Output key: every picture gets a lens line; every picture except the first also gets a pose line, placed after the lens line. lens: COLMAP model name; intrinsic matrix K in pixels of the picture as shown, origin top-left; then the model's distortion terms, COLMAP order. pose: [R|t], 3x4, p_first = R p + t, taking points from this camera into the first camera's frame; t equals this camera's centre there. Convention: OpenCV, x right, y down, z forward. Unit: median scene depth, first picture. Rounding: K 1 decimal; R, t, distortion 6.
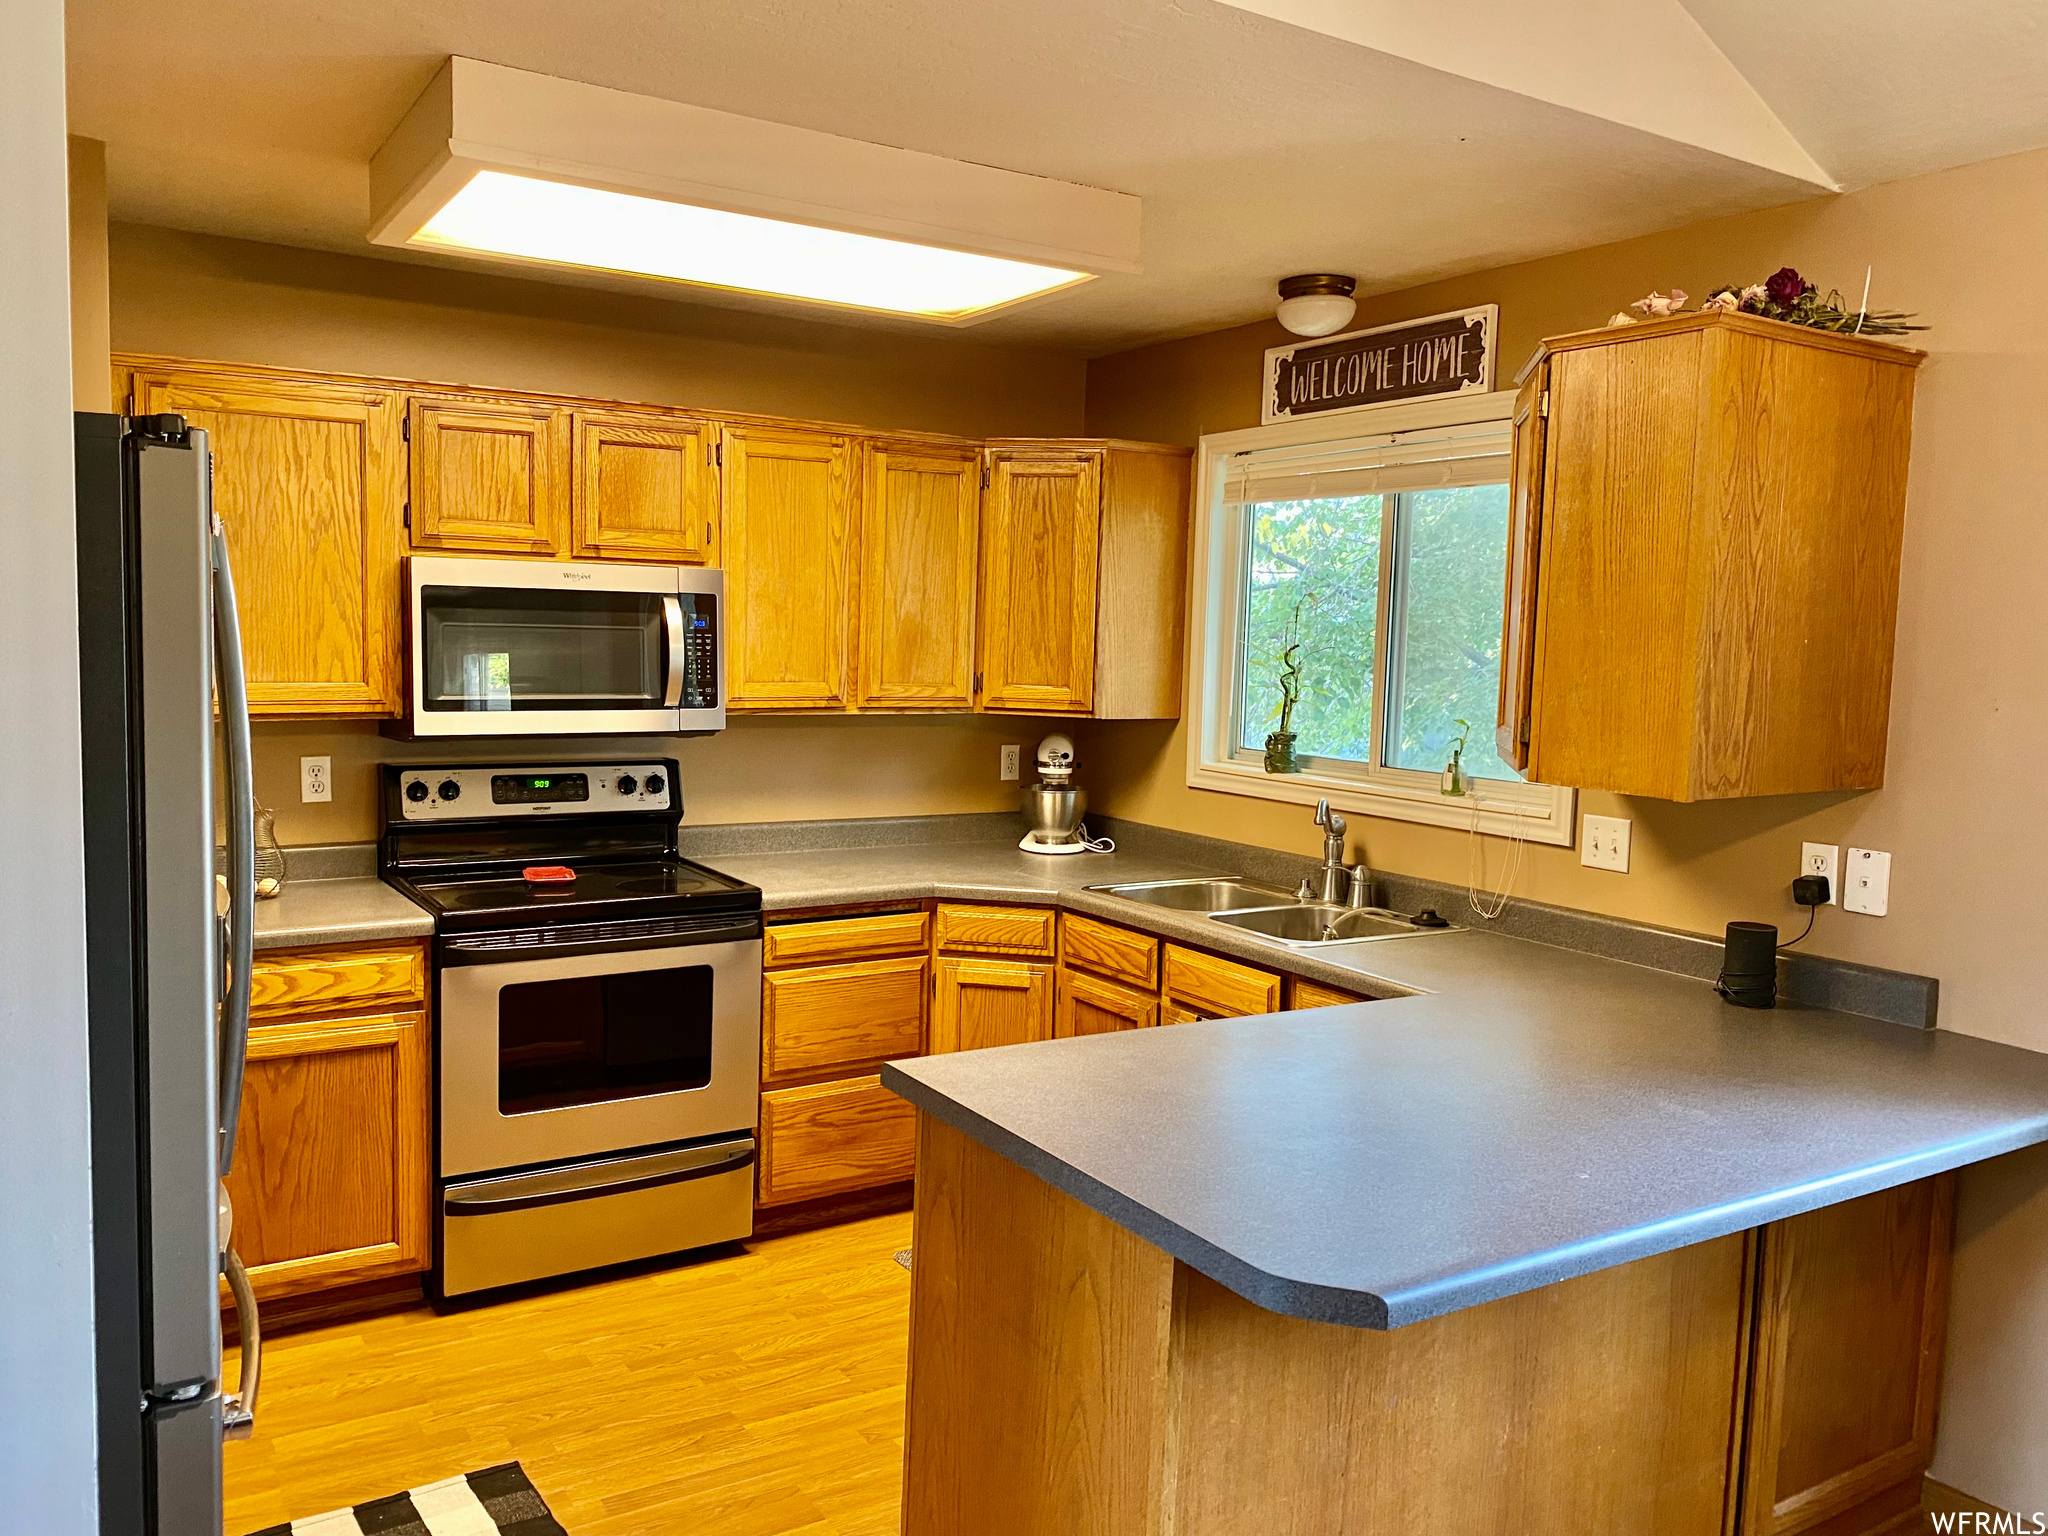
lens RADIAL K [[1568.2, 0, 1024.9], [0, 1568.2, 754.9], [0, 0, 1]] dist [0.031980, -0.031359]
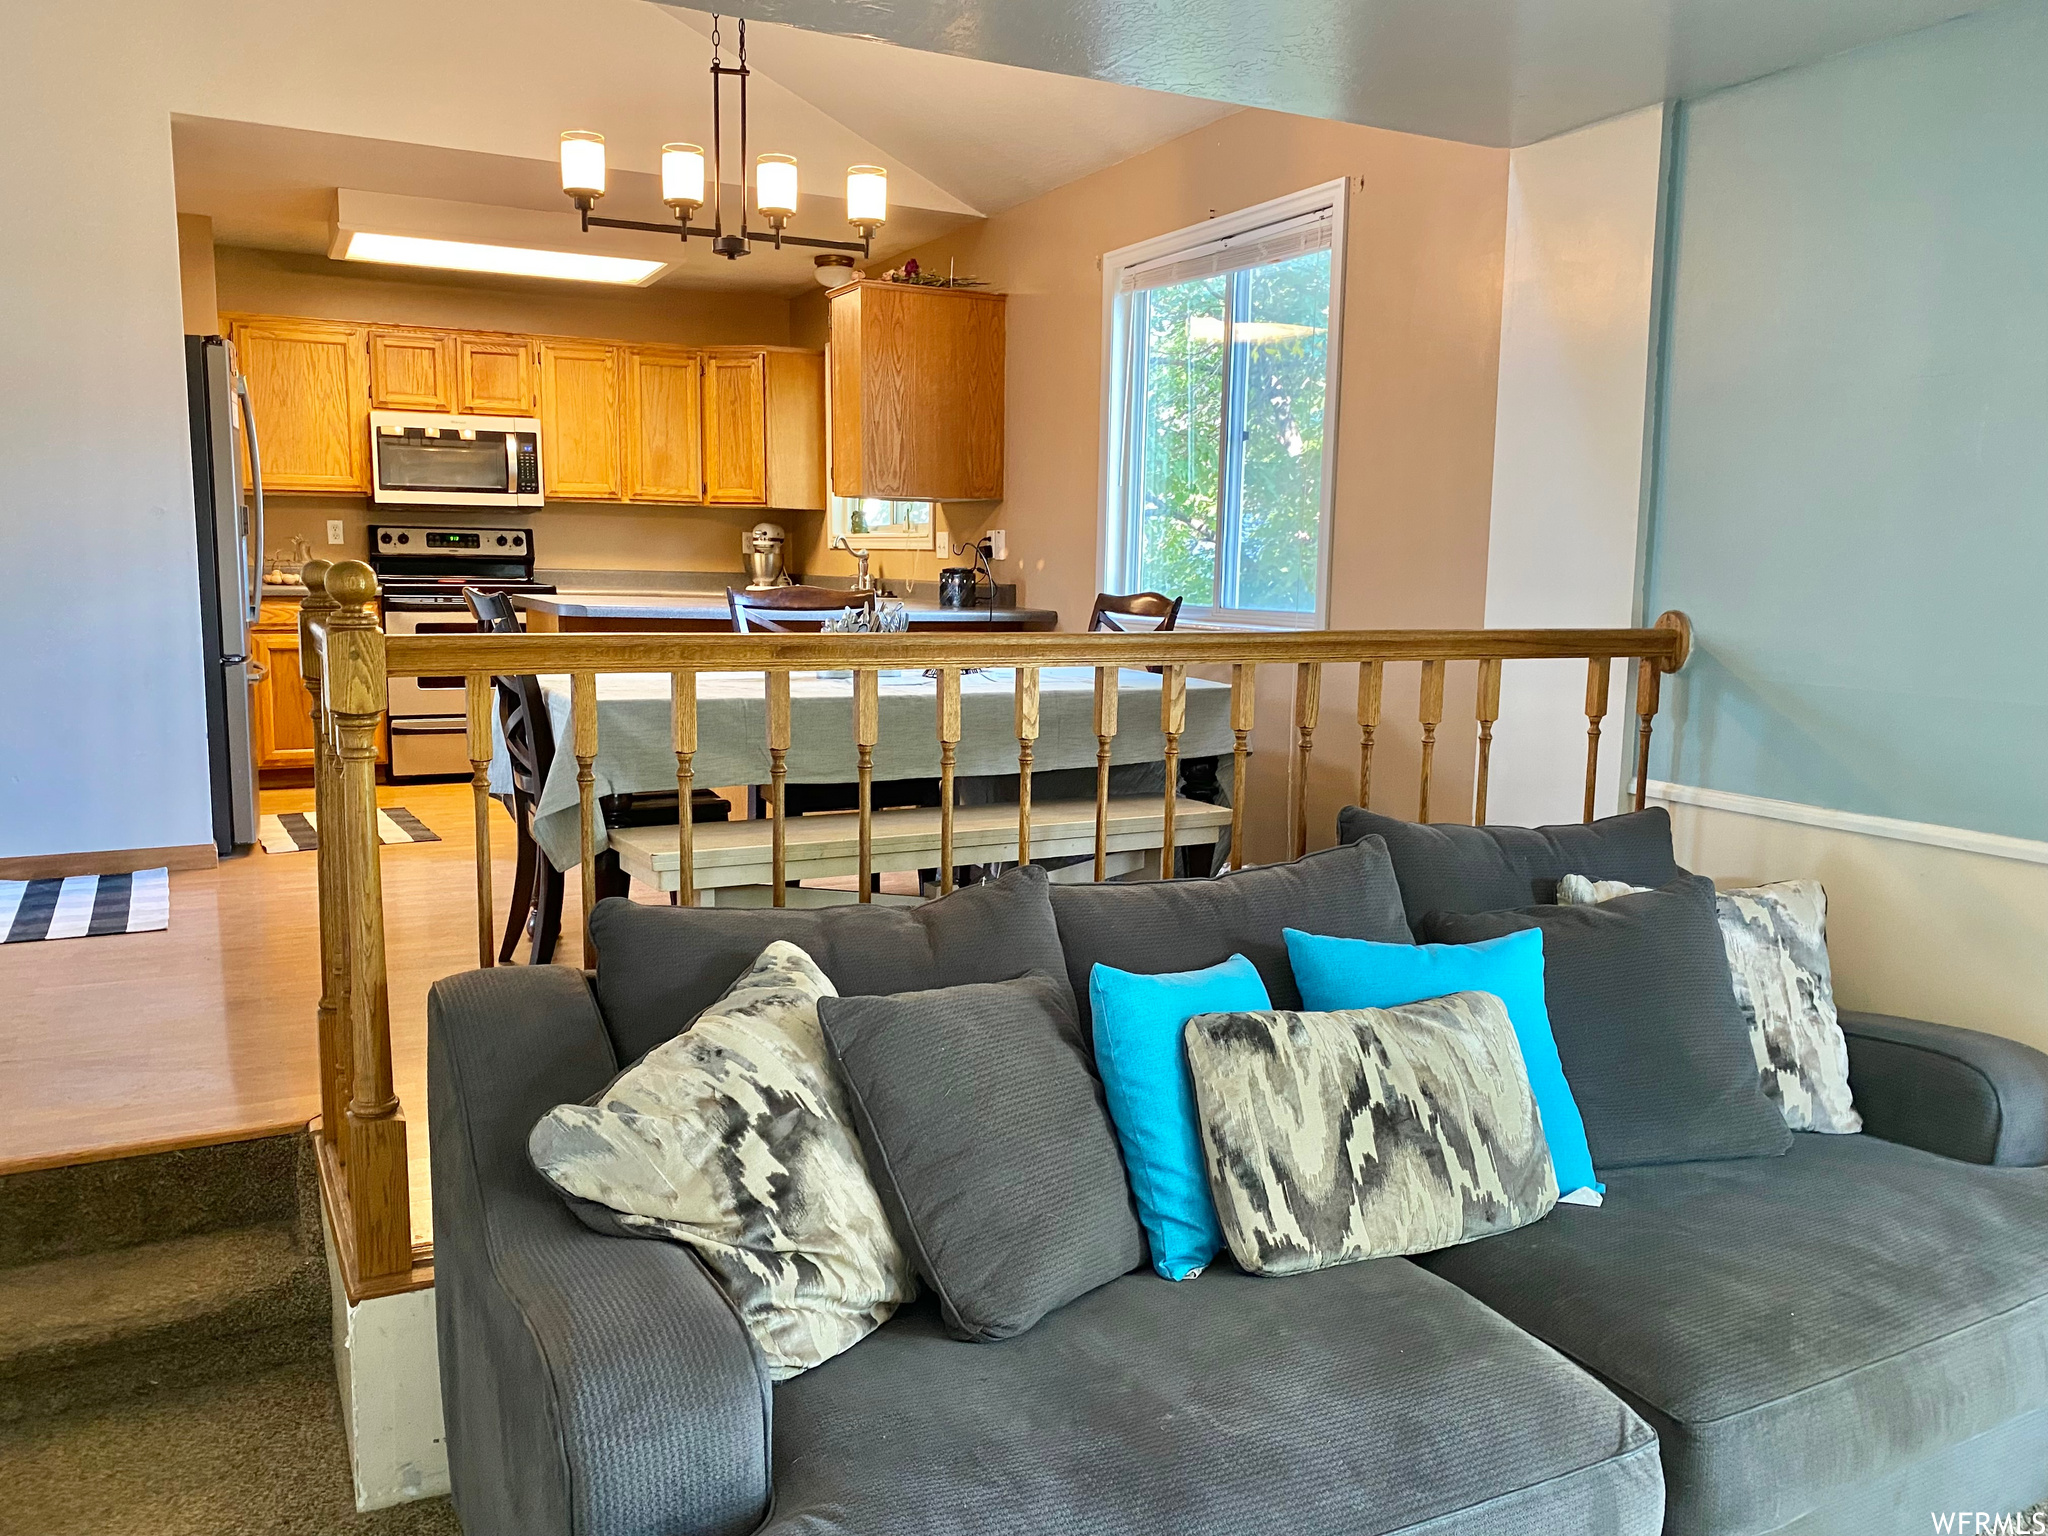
lens RADIAL K [[1568.2, 0, 1026.4], [0, 1568.2, 774.5], [0, 0, 1]] dist [0.031980, -0.031359]
pose [[0.995249, 0.002130, -0.097344, 0.575397], [0.003460, 0.998356, 0.057219, 0.201344], [0.097305, -0.057284, 0.993605, -0.845886]]
